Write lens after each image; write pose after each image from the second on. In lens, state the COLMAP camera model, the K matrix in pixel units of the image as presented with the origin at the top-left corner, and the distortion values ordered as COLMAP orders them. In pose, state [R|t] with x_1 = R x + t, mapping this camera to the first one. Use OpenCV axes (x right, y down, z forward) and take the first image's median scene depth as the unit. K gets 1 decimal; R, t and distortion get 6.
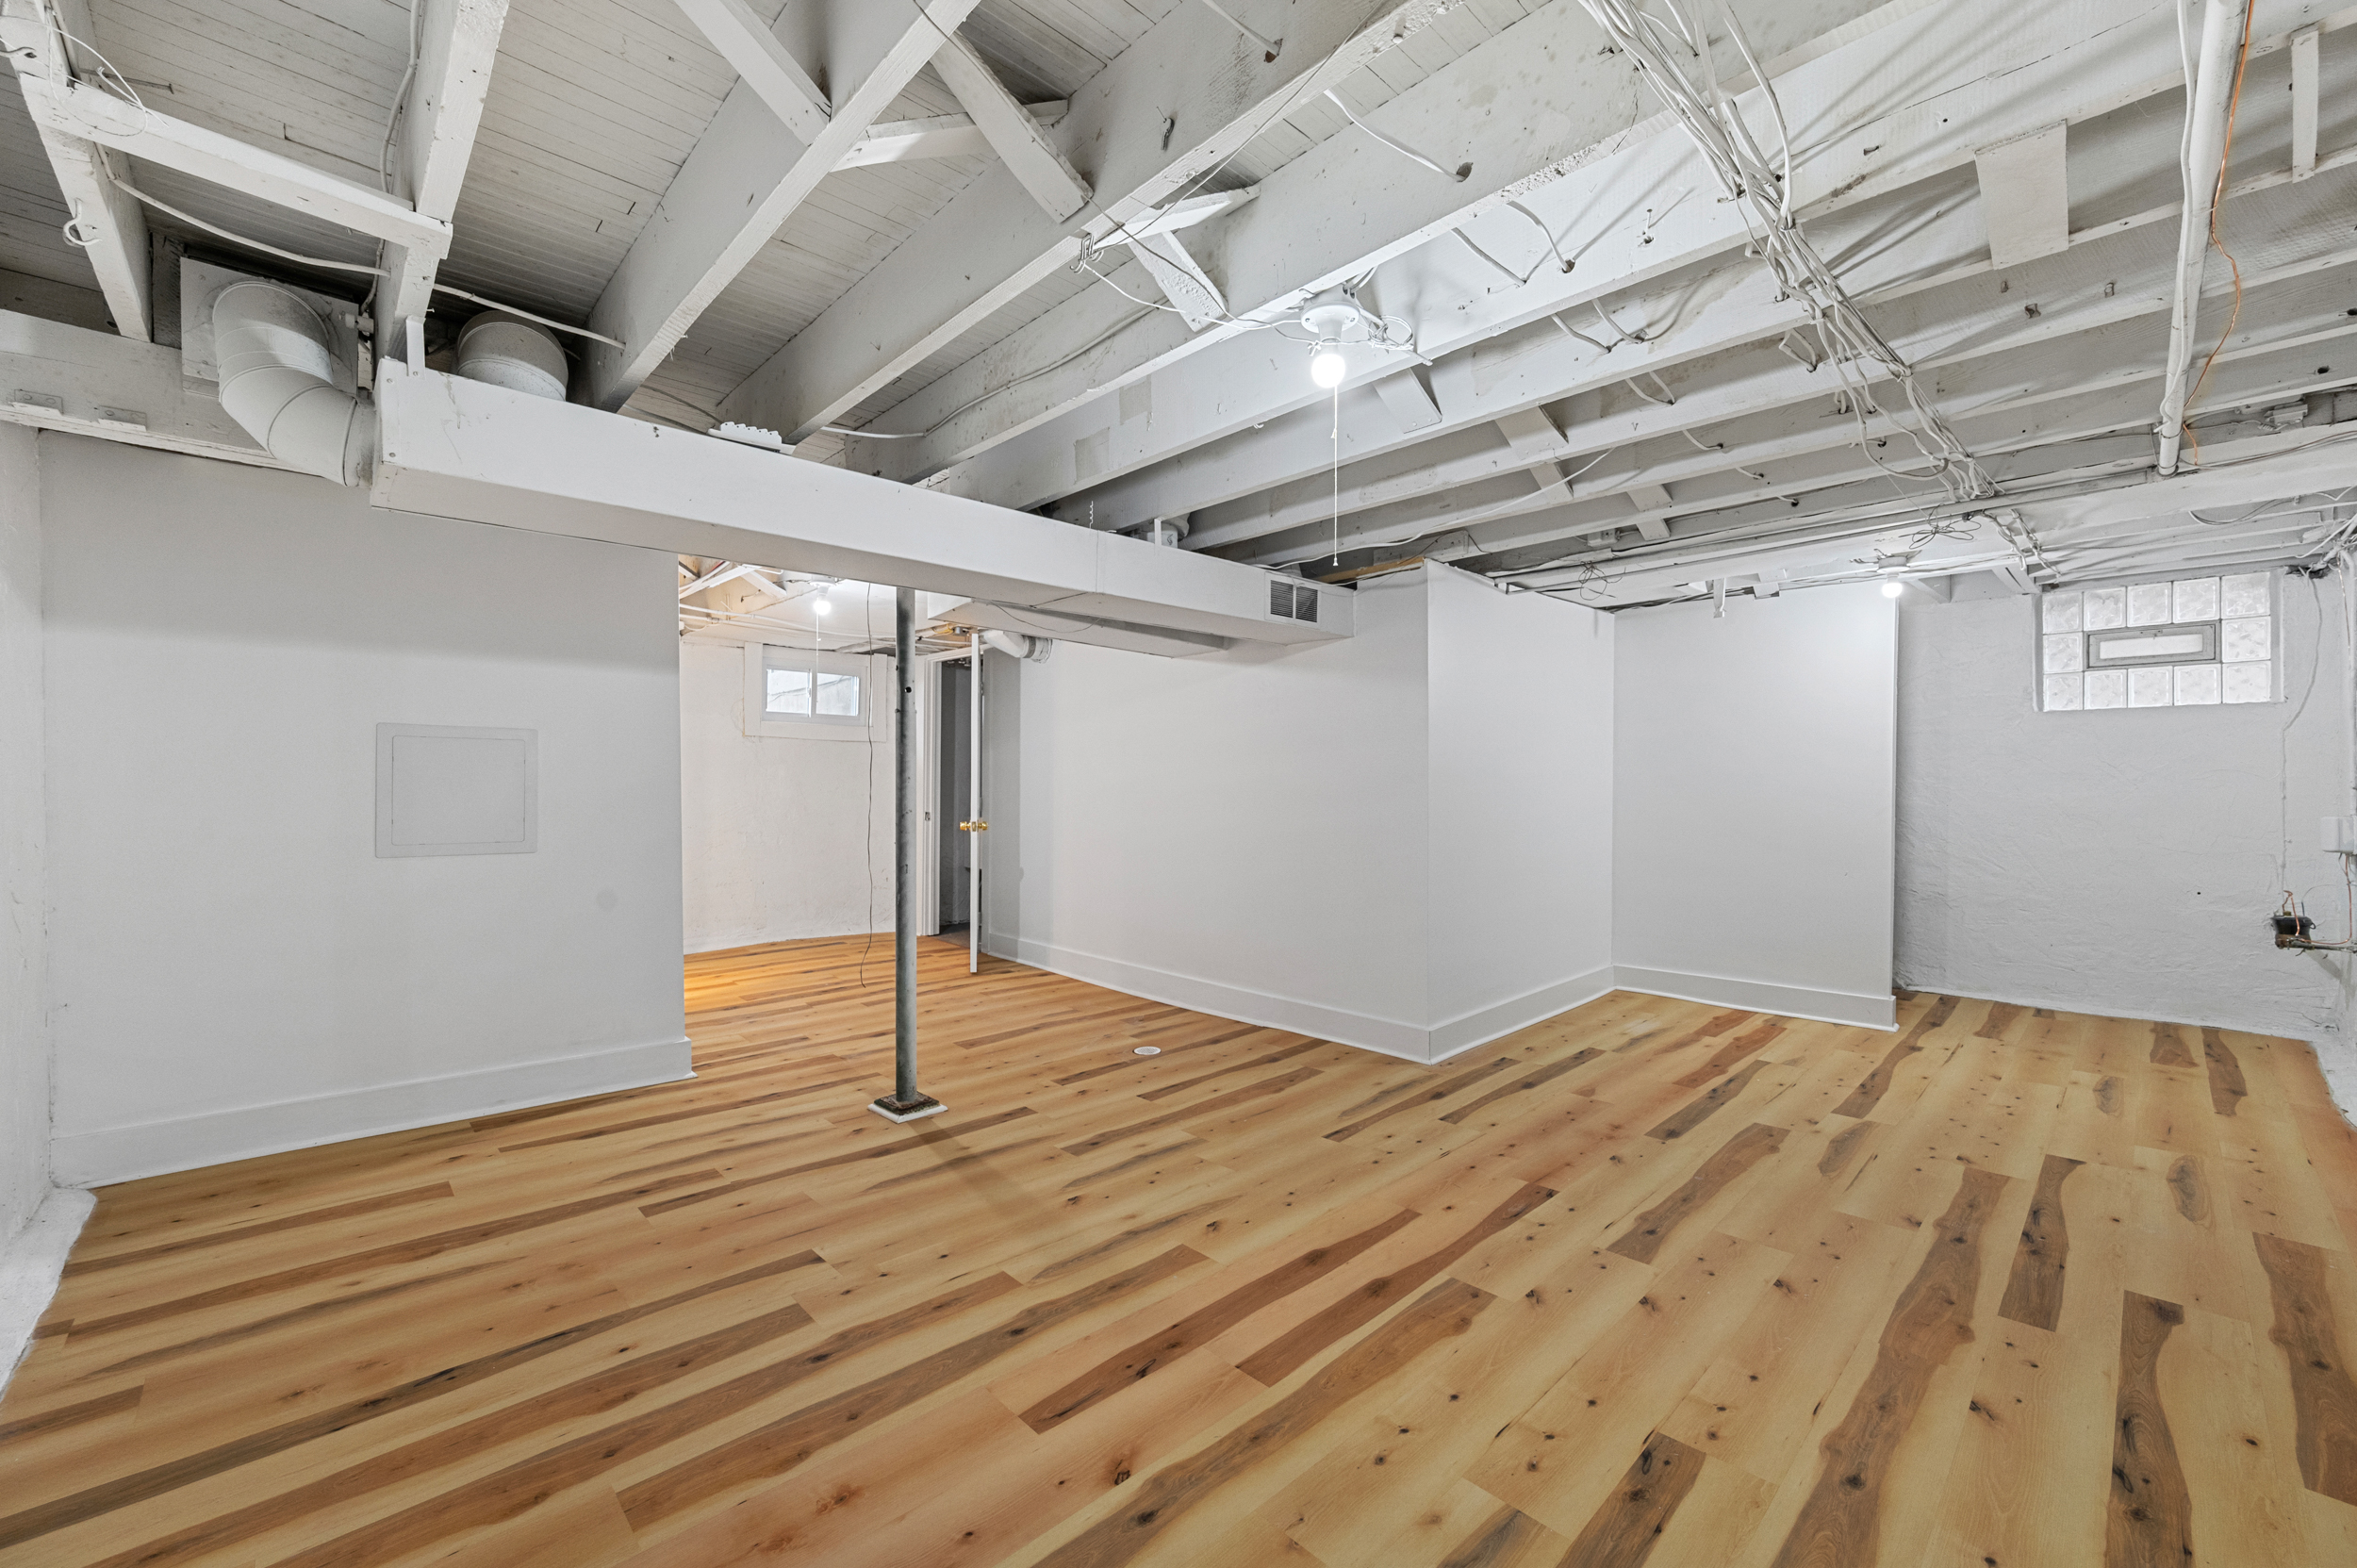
lens RADIAL K [[926.1, 0, 1178.5], [0, 926.1, 784.0], [0, 0, 1]] dist [0.000670, -0.000155]
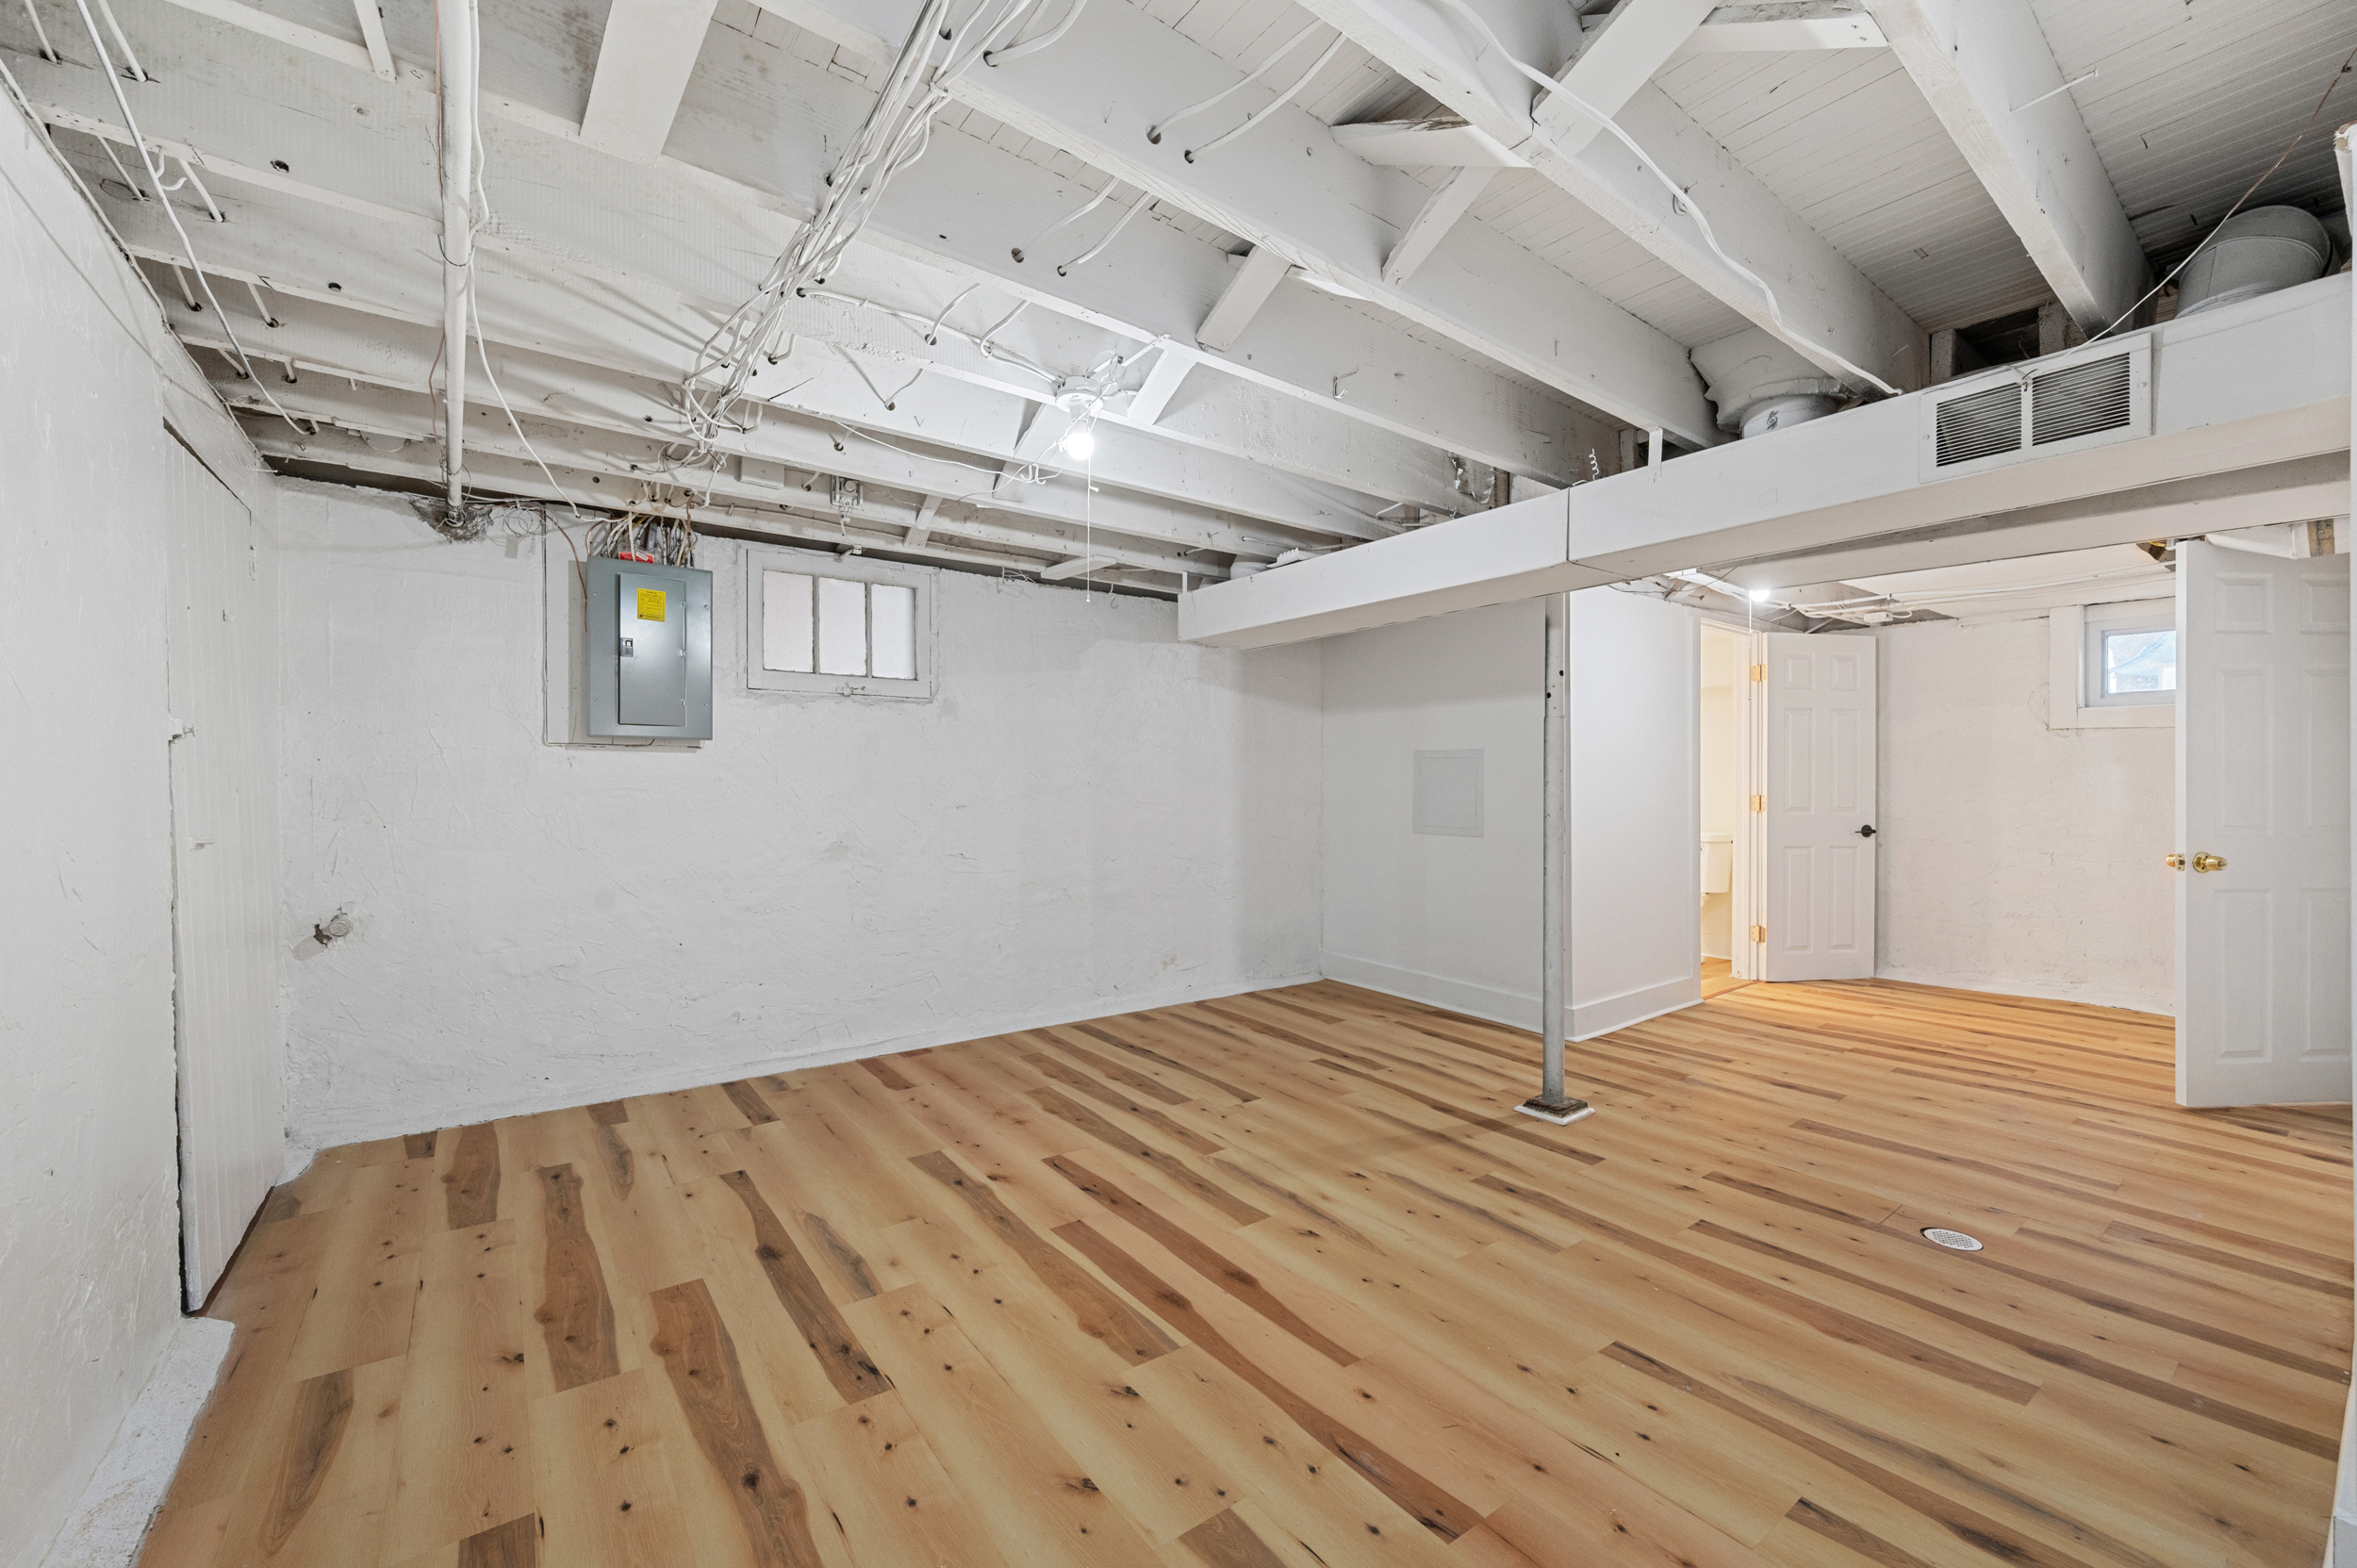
lens RADIAL K [[926.1, 0, 1178.5], [0, 926.1, 784.0], [0, 0, 1]] dist [0.000670, -0.000155]
pose [[-0.111655, -0.004314, -0.993738, 0.958874], [-0.005421, 0.999978, -0.003732, 0.002429], [0.993732, 0.004970, -0.111676, 0.896733]]
